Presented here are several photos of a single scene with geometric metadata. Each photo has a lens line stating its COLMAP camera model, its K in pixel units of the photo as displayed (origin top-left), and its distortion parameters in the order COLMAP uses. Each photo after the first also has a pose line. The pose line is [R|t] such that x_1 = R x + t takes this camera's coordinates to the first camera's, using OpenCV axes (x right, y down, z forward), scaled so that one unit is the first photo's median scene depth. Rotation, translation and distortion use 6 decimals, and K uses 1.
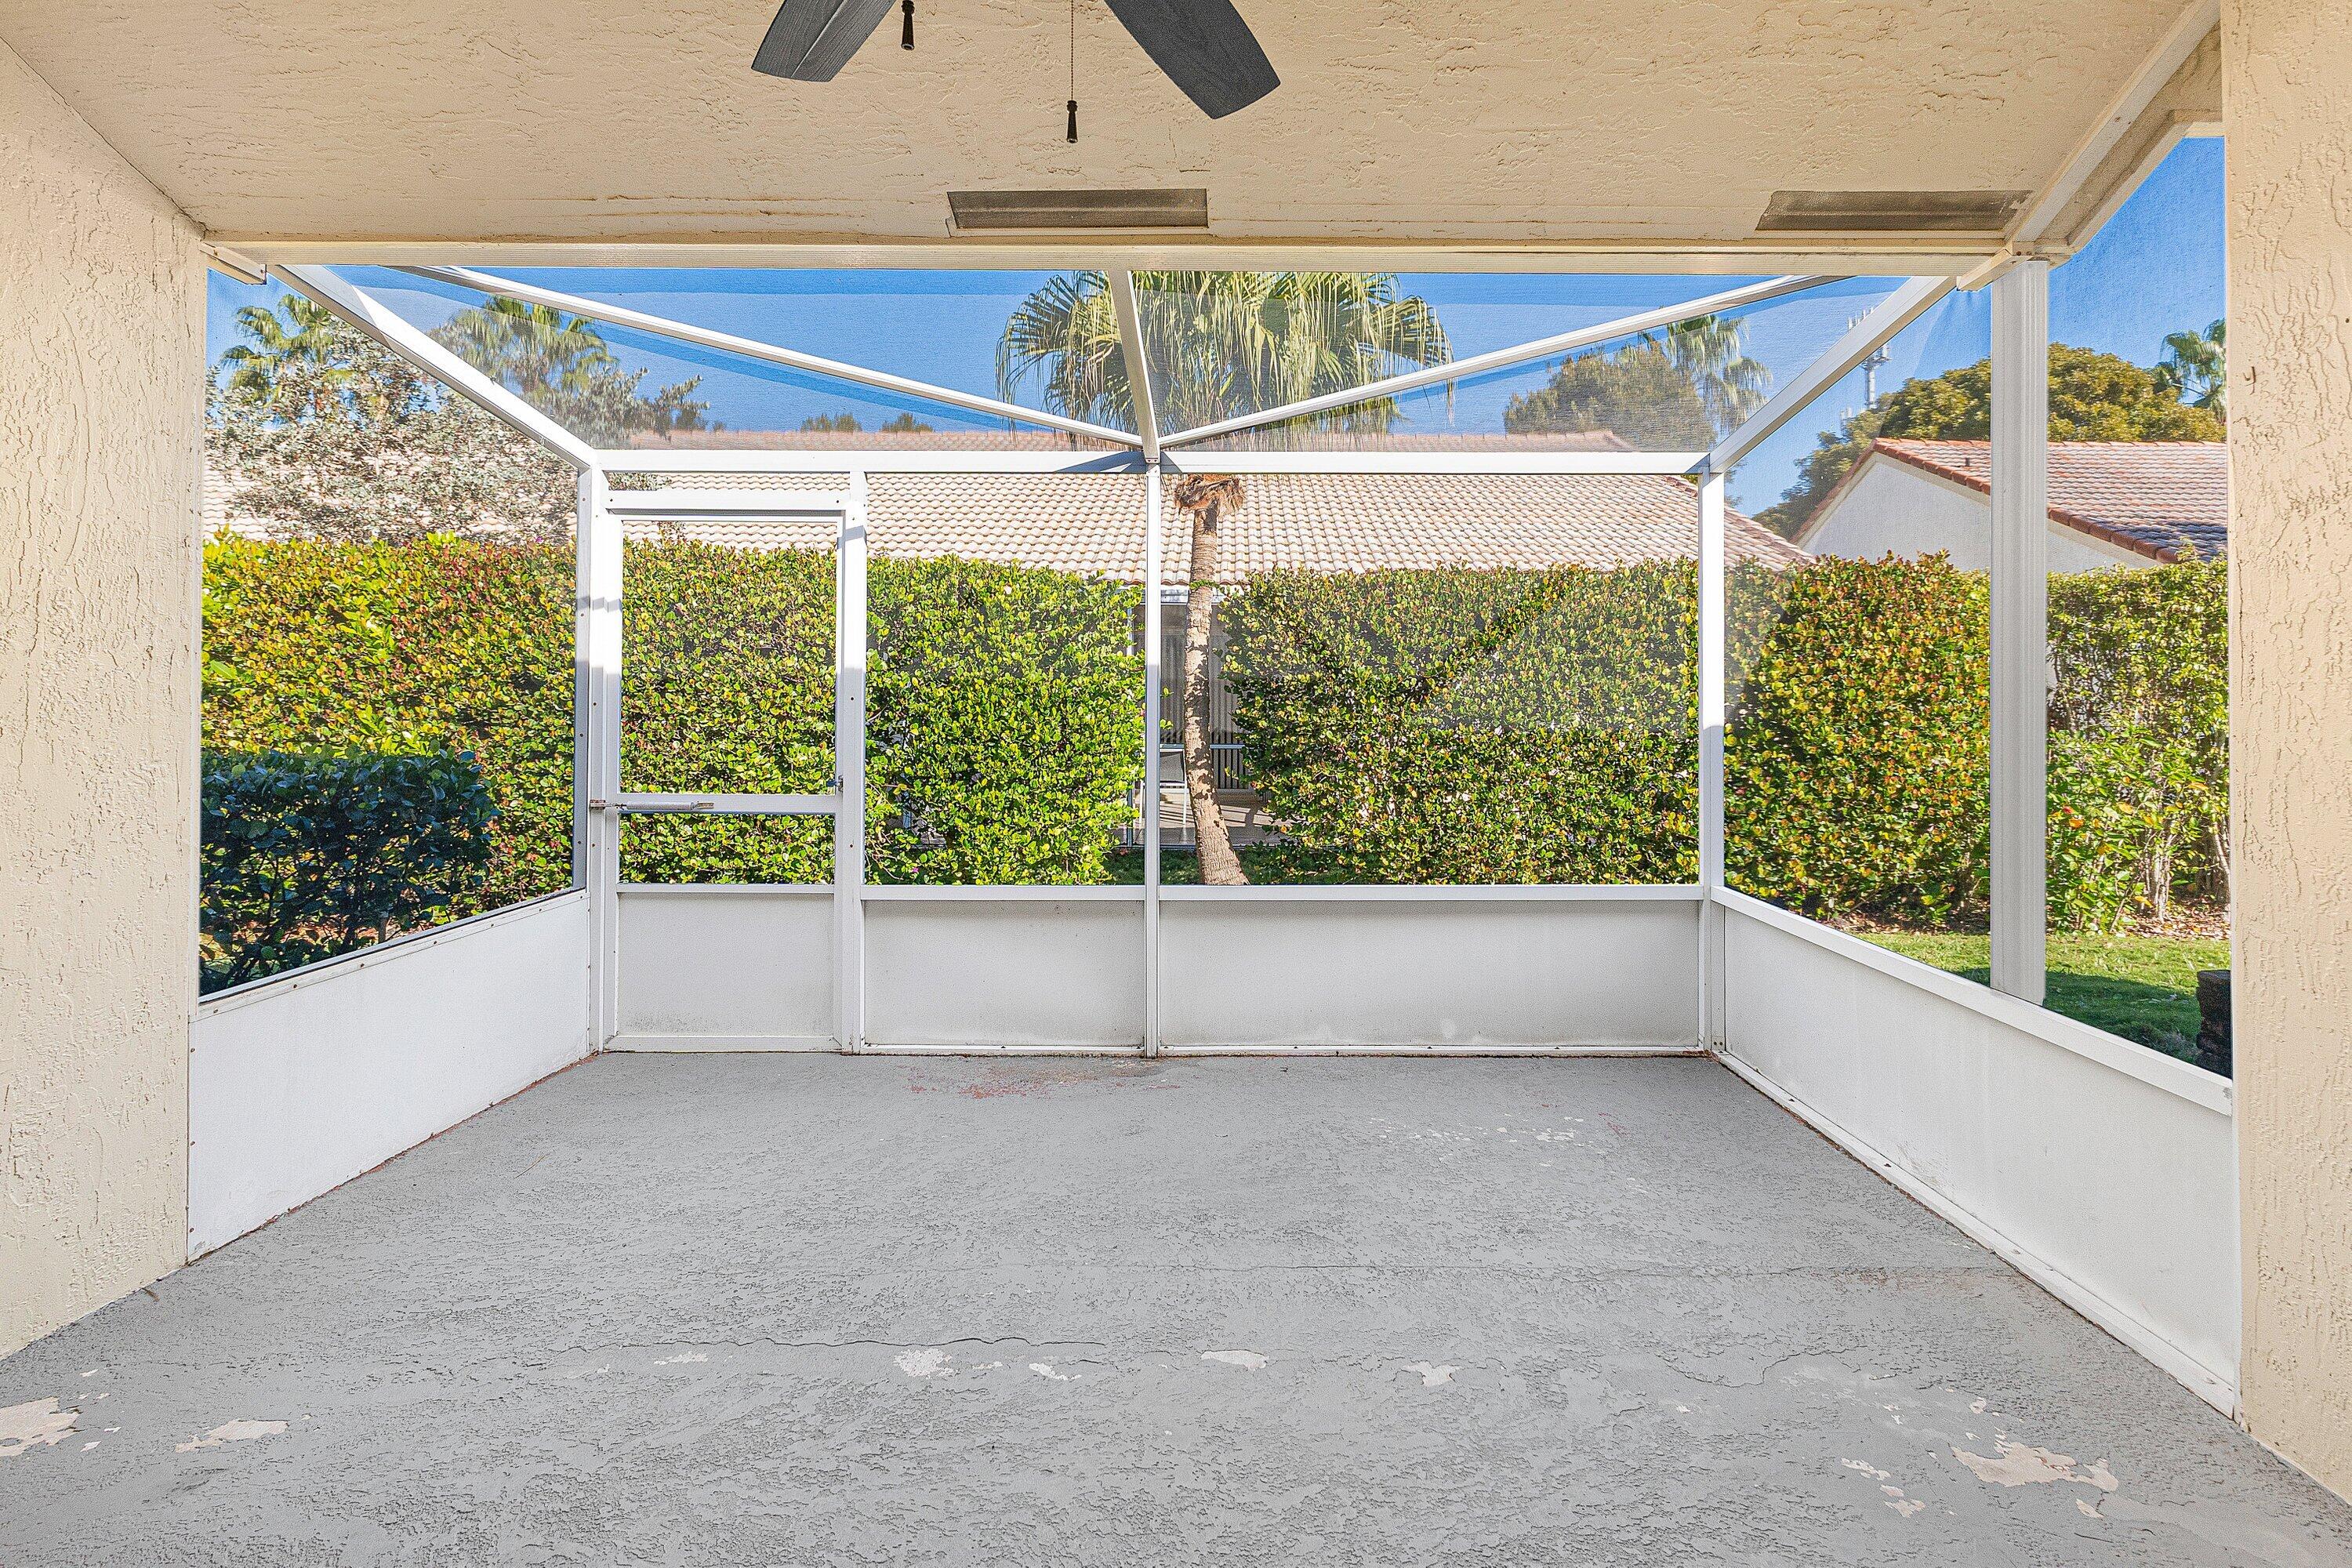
lens RADIAL K [[1177.5, 0, 1228.7], [0, 1177.5, 681.7], [0, 0, 1]] dist [0.003032, -0.000573]
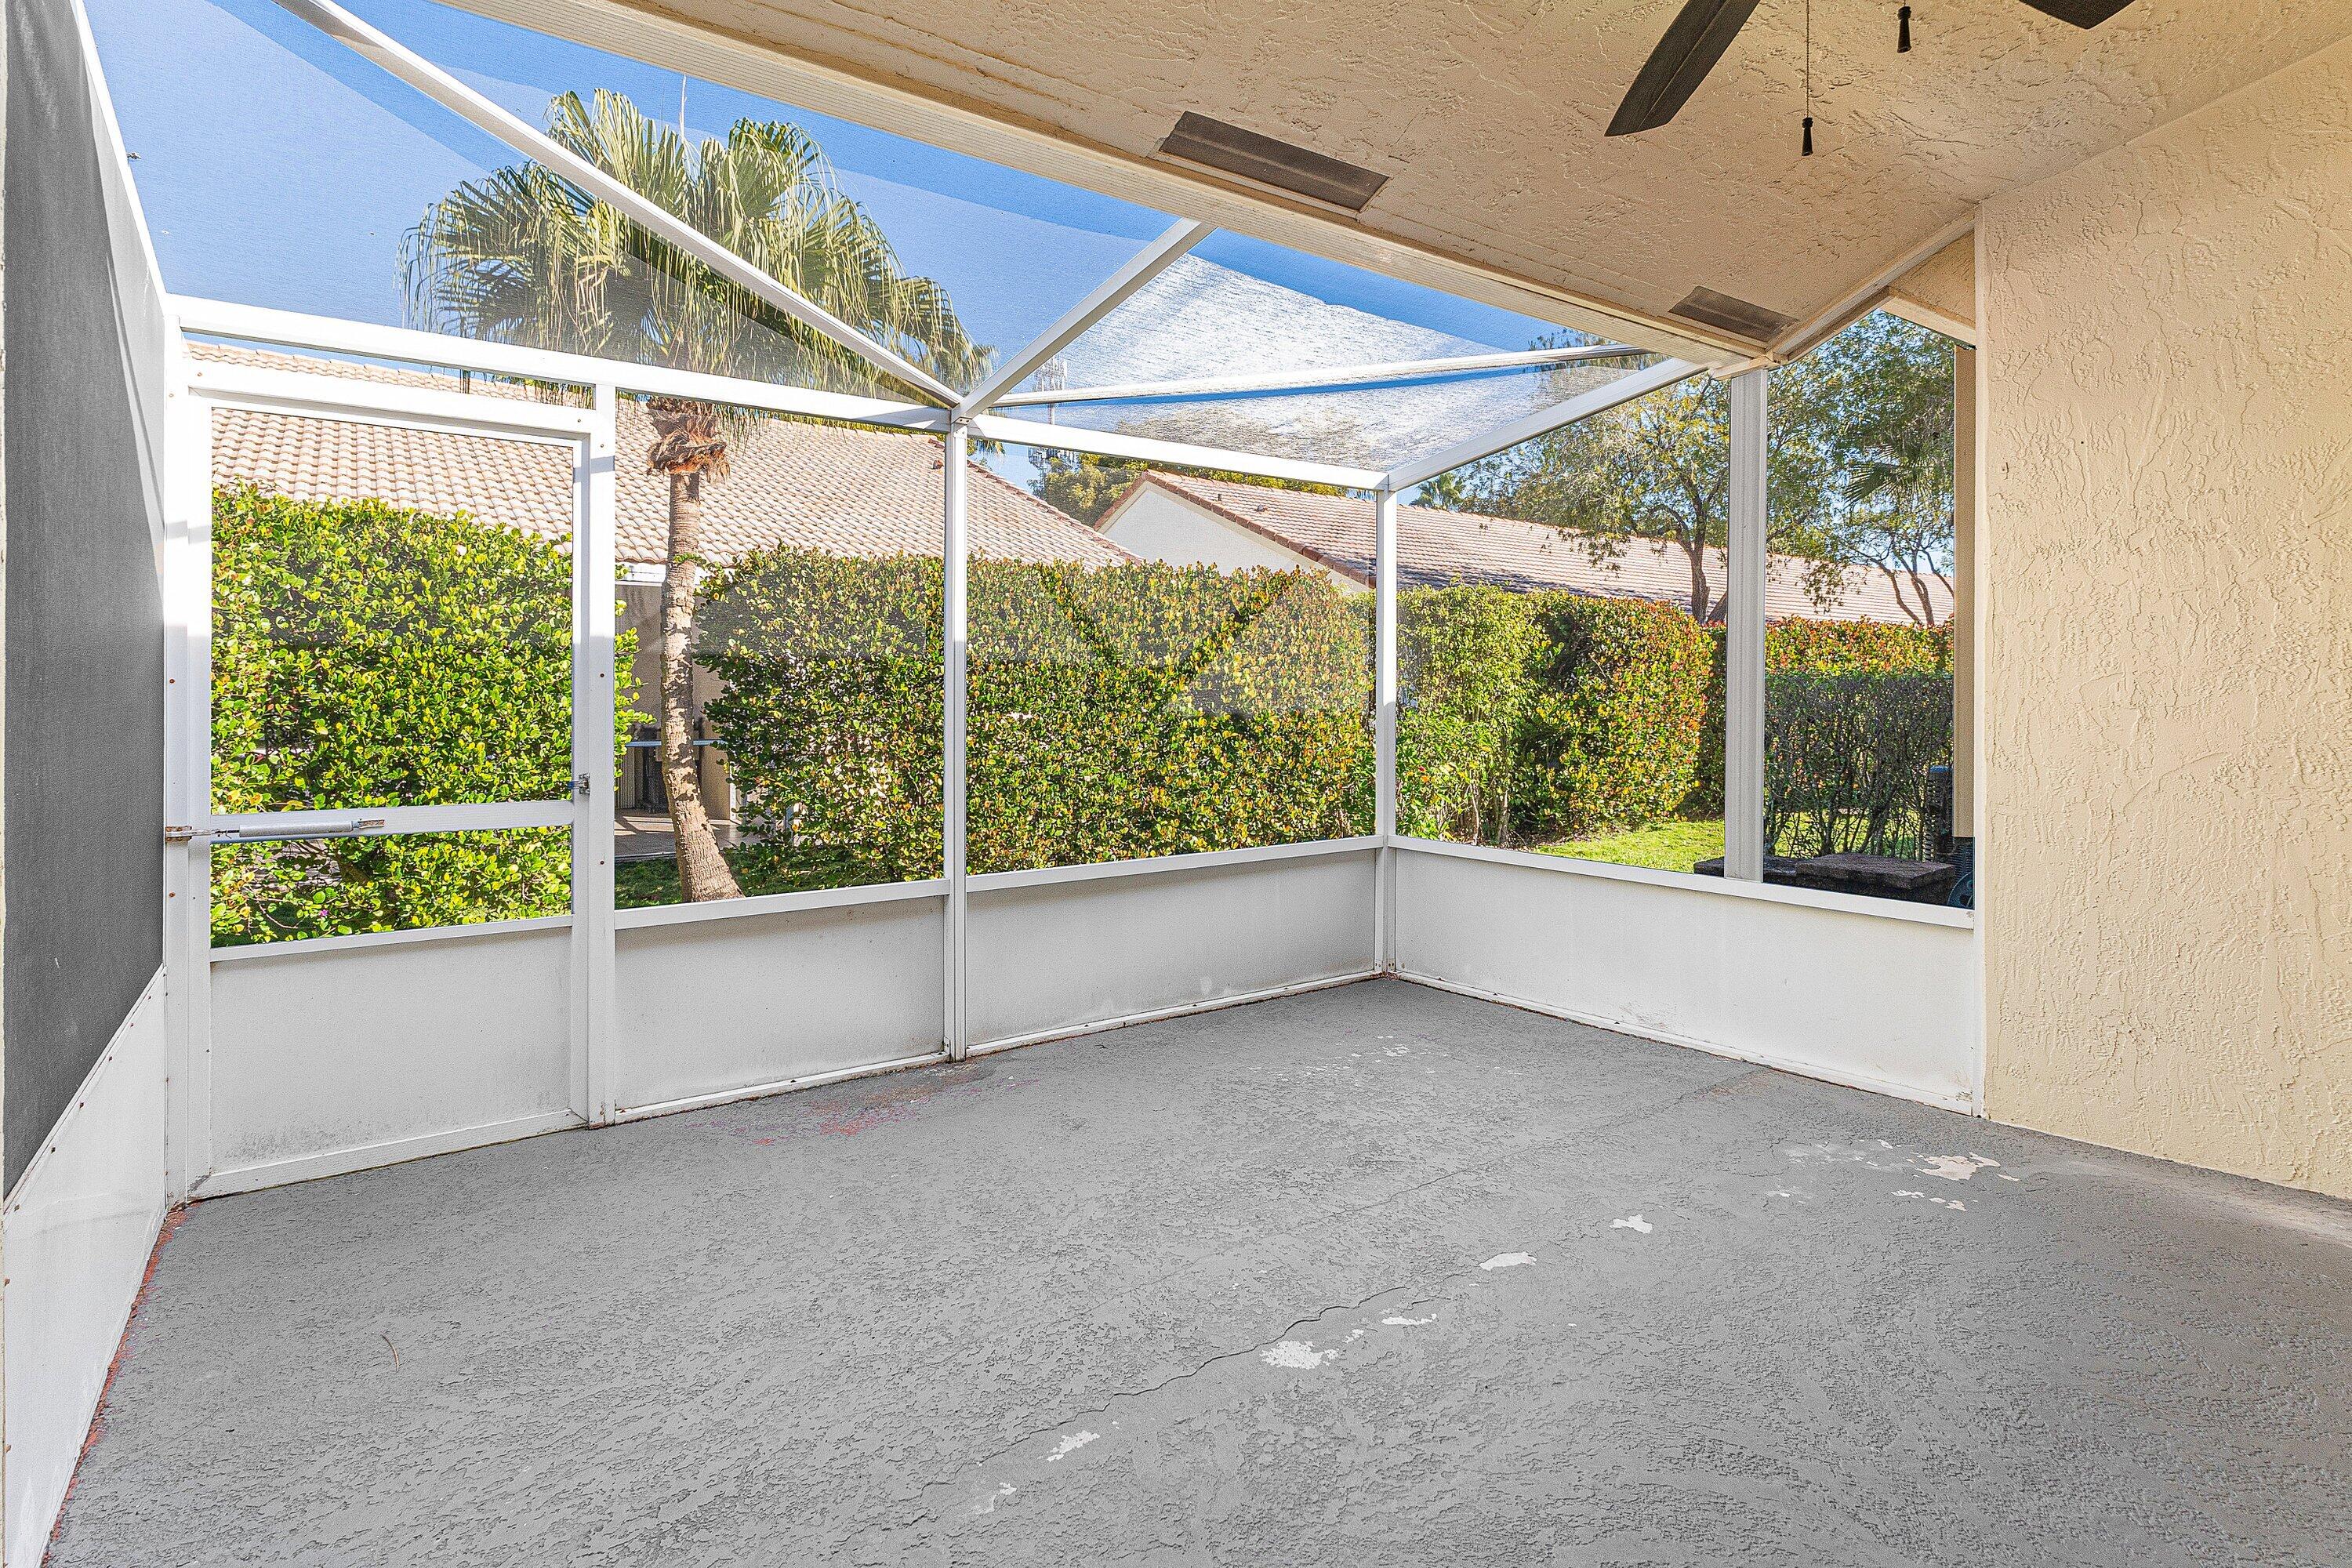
lens RADIAL K [[1177.5, 0, 1128.3], [0, 1177.5, 700.0], [0, 0, 1]] dist [0.003032, -0.000573]
pose [[0.825523, -0.005984, 0.564336, -0.312366], [-0.003390, 0.999873, 0.015561, 0.011353], [-0.564358, -0.014759, 0.825398, 0.102282]]
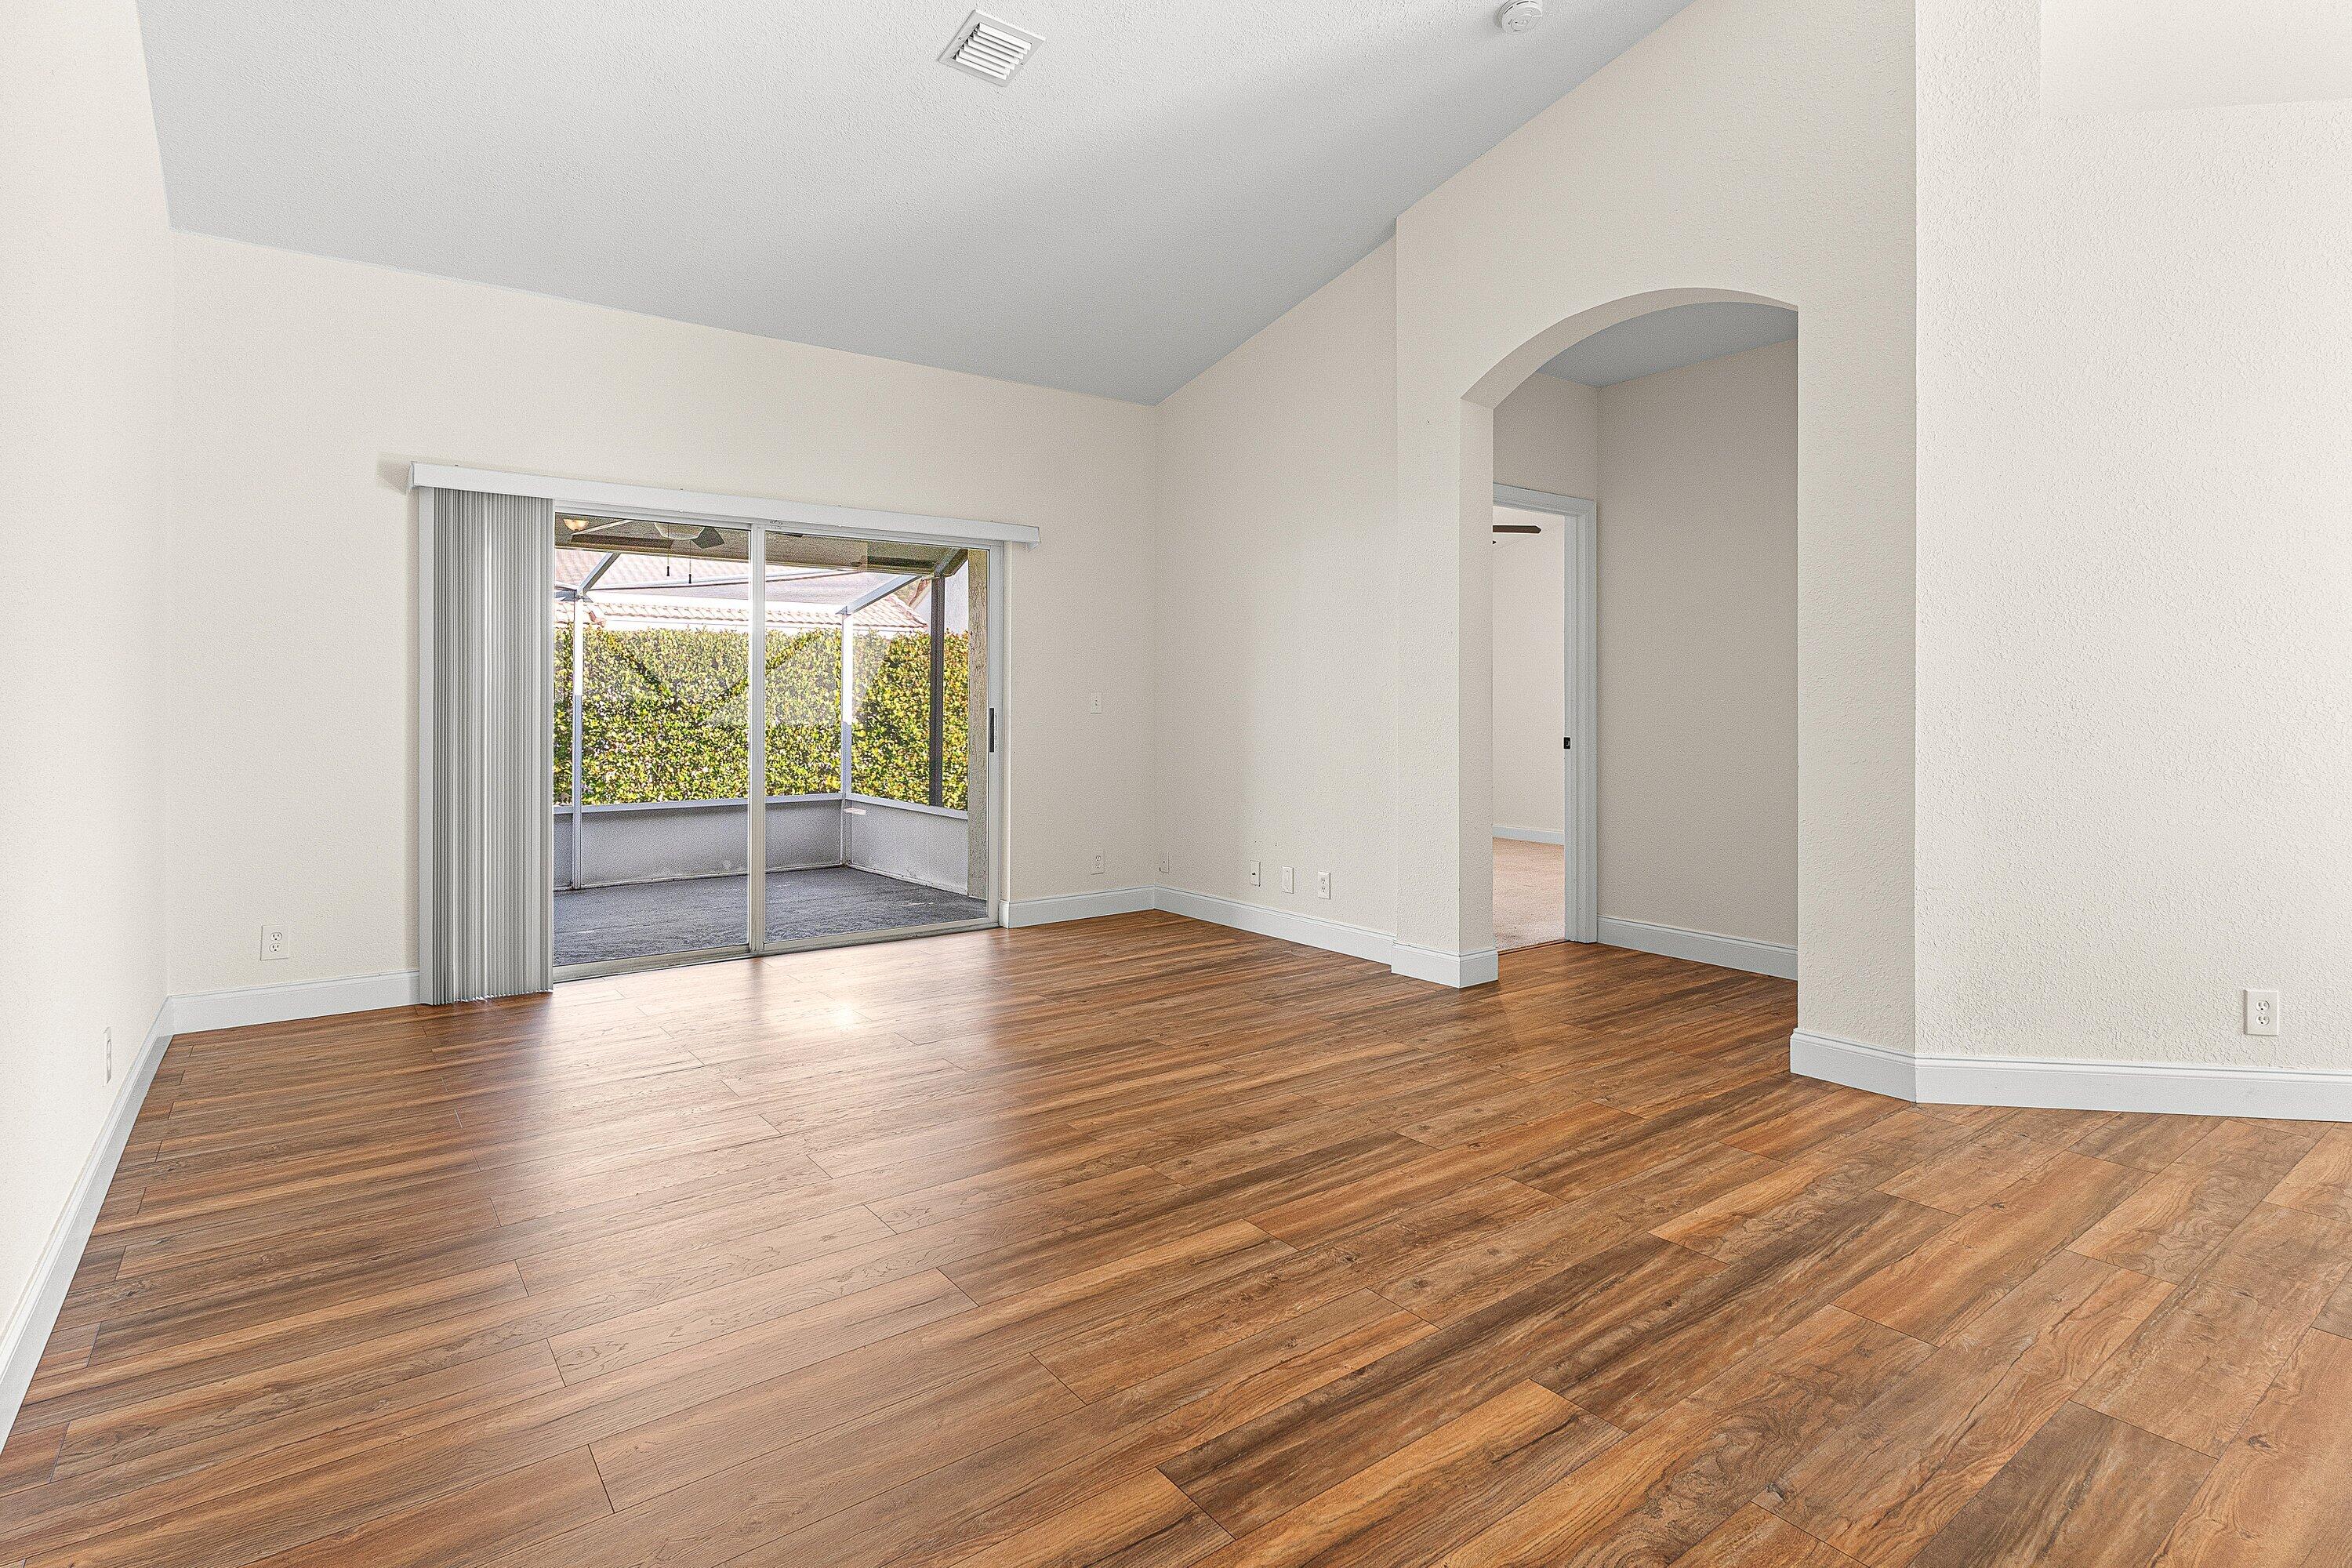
lens RADIAL K [[1177.5, 0, 1198.6], [0, 1177.5, 704.6], [0, 0, 1]] dist [0.003032, -0.000573]
pose [[0.789382, -0.000650, 0.613902, -0.298758], [-0.006824, 0.999928, 0.009833, -0.016813], [-0.613864, -0.011951, 0.789321, -0.805257]]
